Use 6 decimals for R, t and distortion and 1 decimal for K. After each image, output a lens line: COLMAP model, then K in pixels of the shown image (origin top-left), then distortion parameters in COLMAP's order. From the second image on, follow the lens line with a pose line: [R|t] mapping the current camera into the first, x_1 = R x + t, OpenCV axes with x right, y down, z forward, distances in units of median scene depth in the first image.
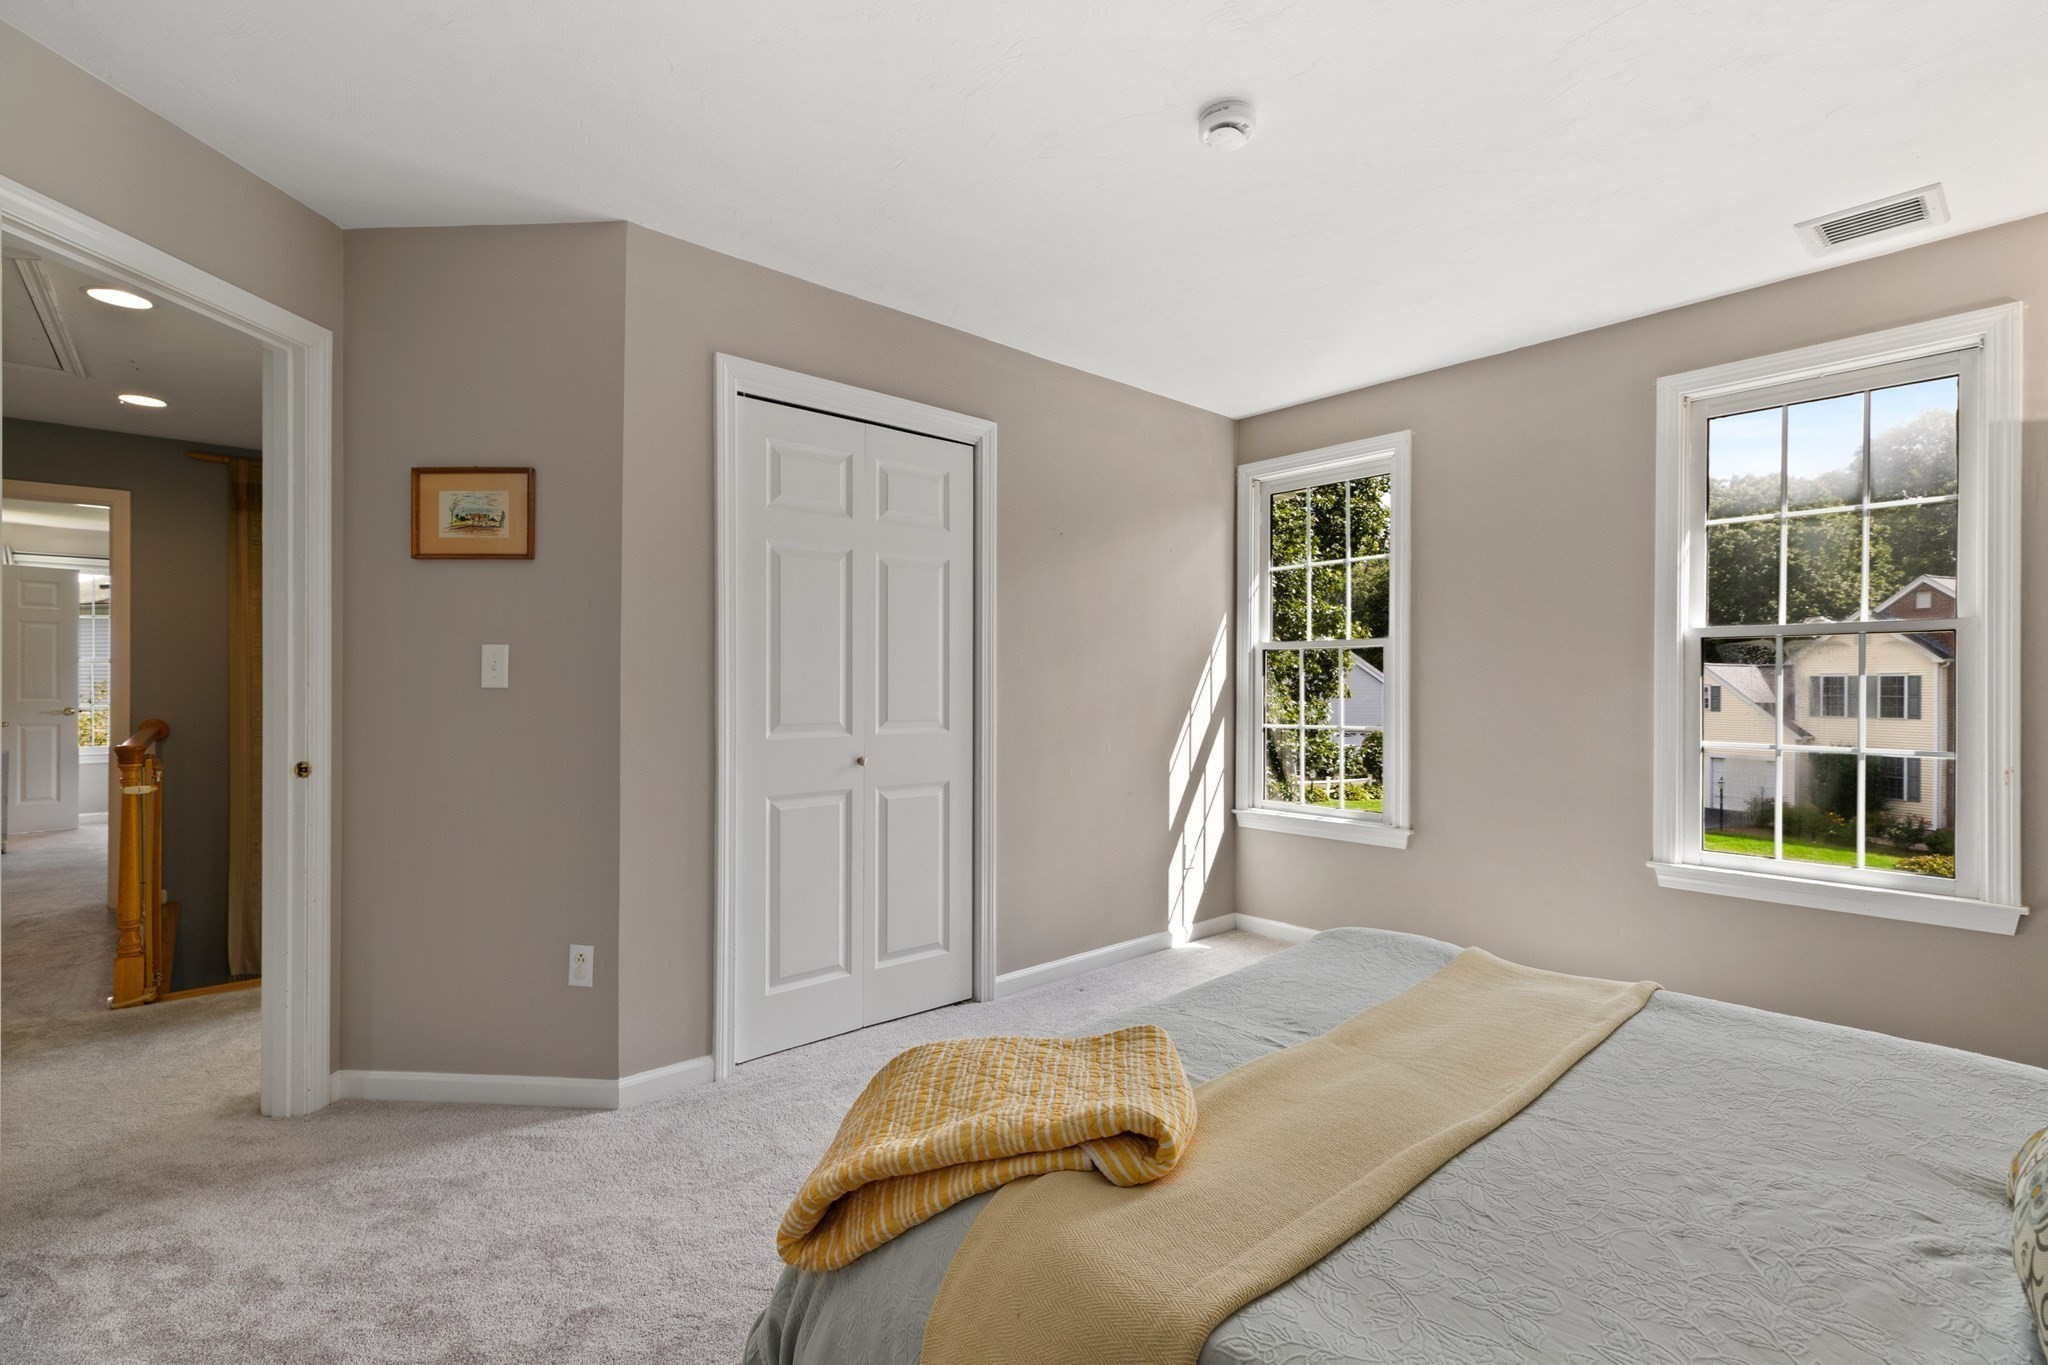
lens RADIAL K [[915.1, 0, 1016.5], [0, 915.1, 688.3], [0, 0, 1]] dist [0.005234, -0.000646]
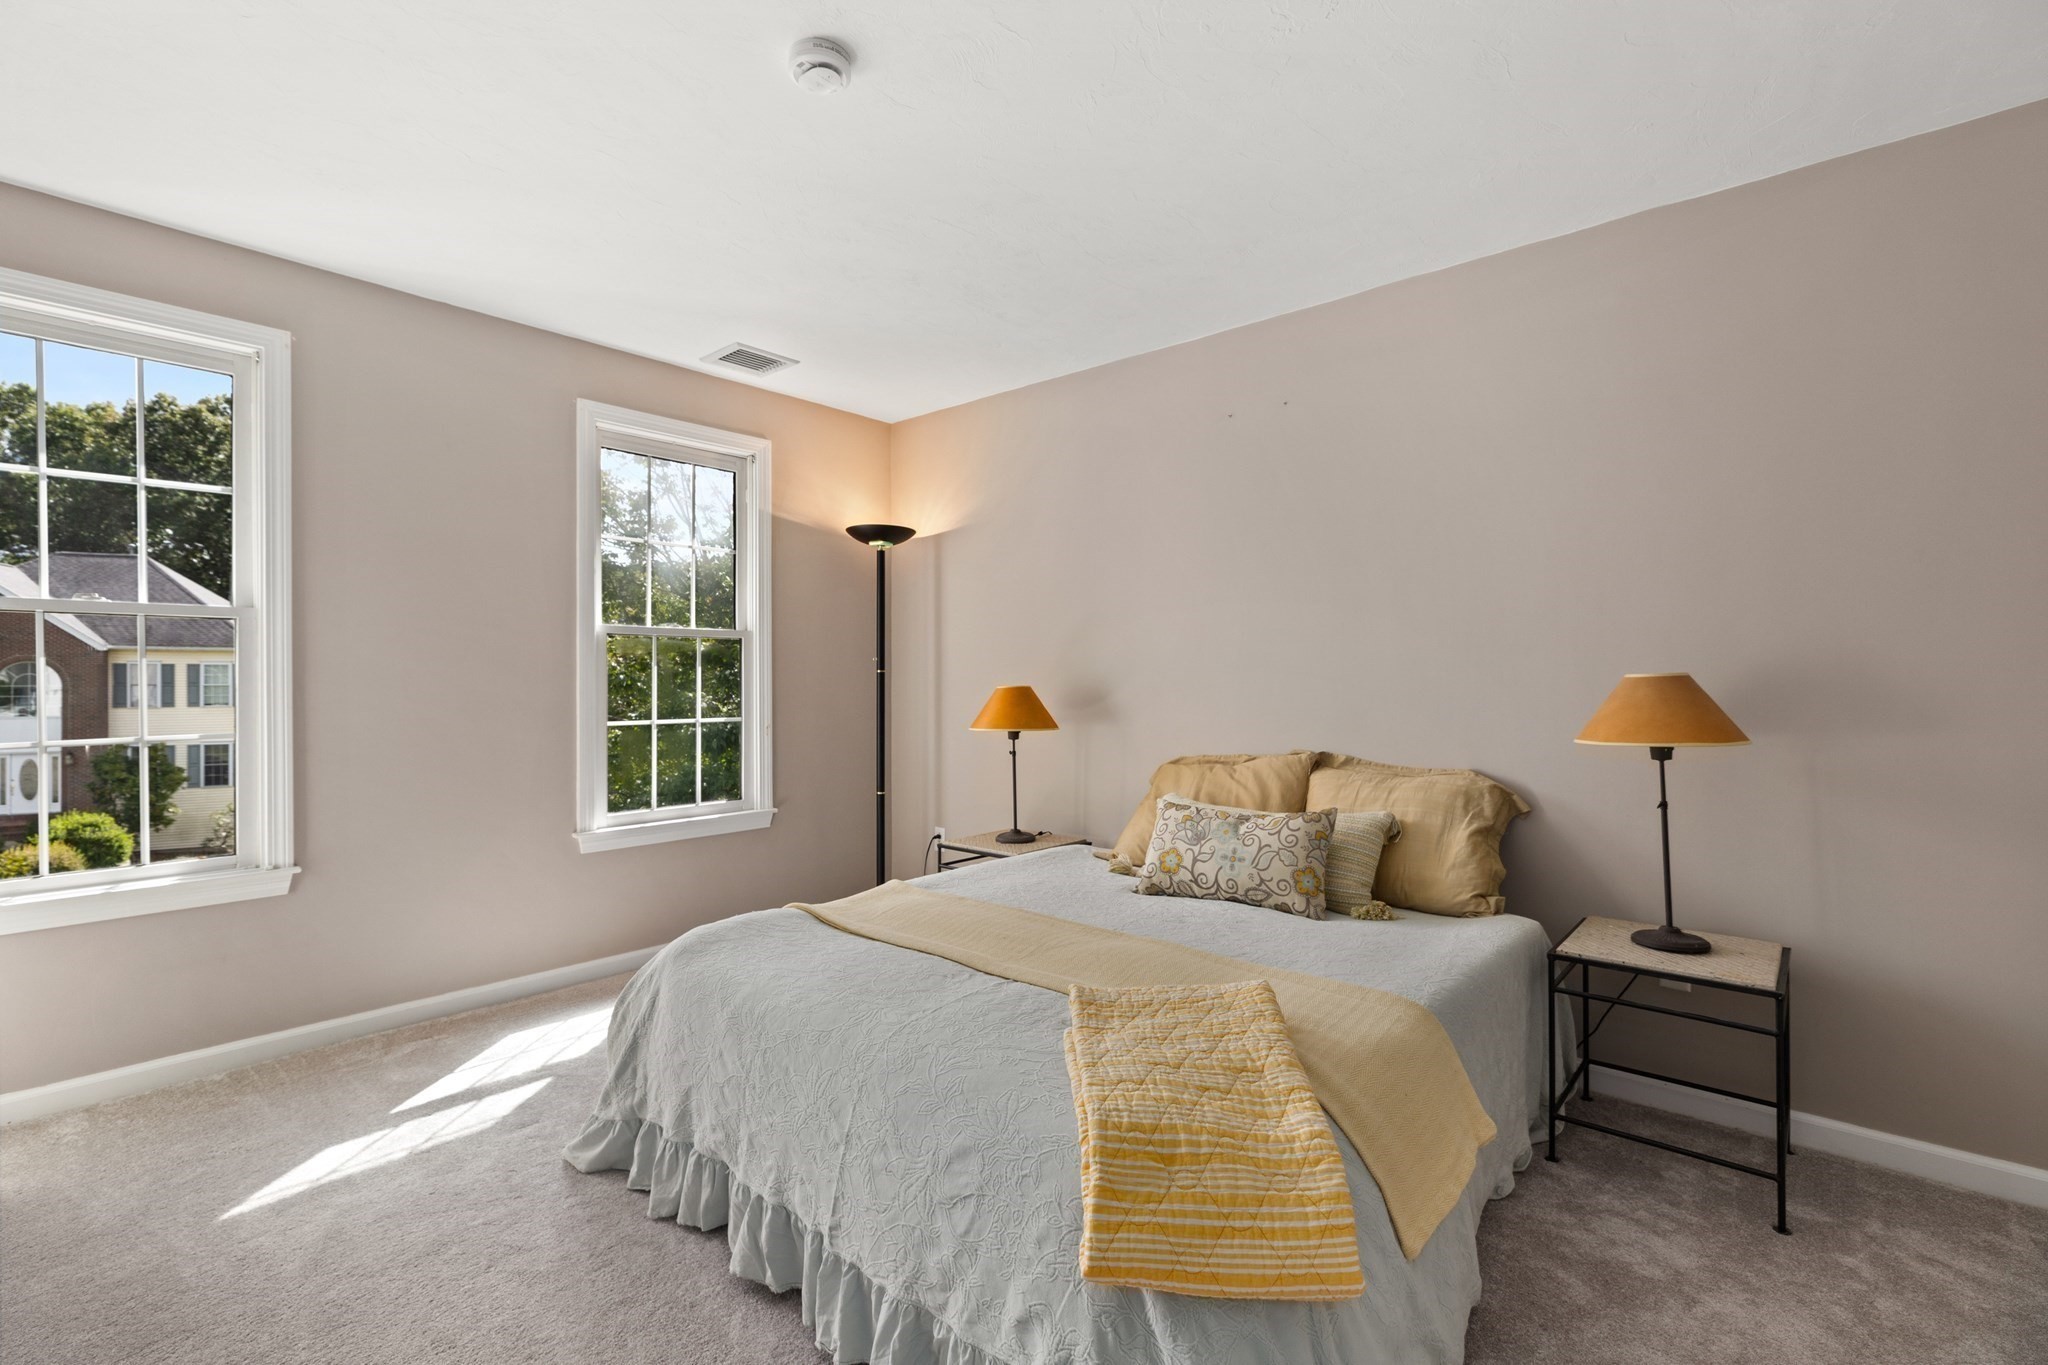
lens RADIAL K [[915.1, 0, 1022.4], [0, 915.1, 681.0], [0, 0, 1]] dist [0.005234, -0.000646]
pose [[-0.128385, -0.007986, 0.991692, -0.479006], [0.000956, 0.999966, 0.008177, -0.003669], [-0.991724, 0.001998, -0.128373, 0.617829]]
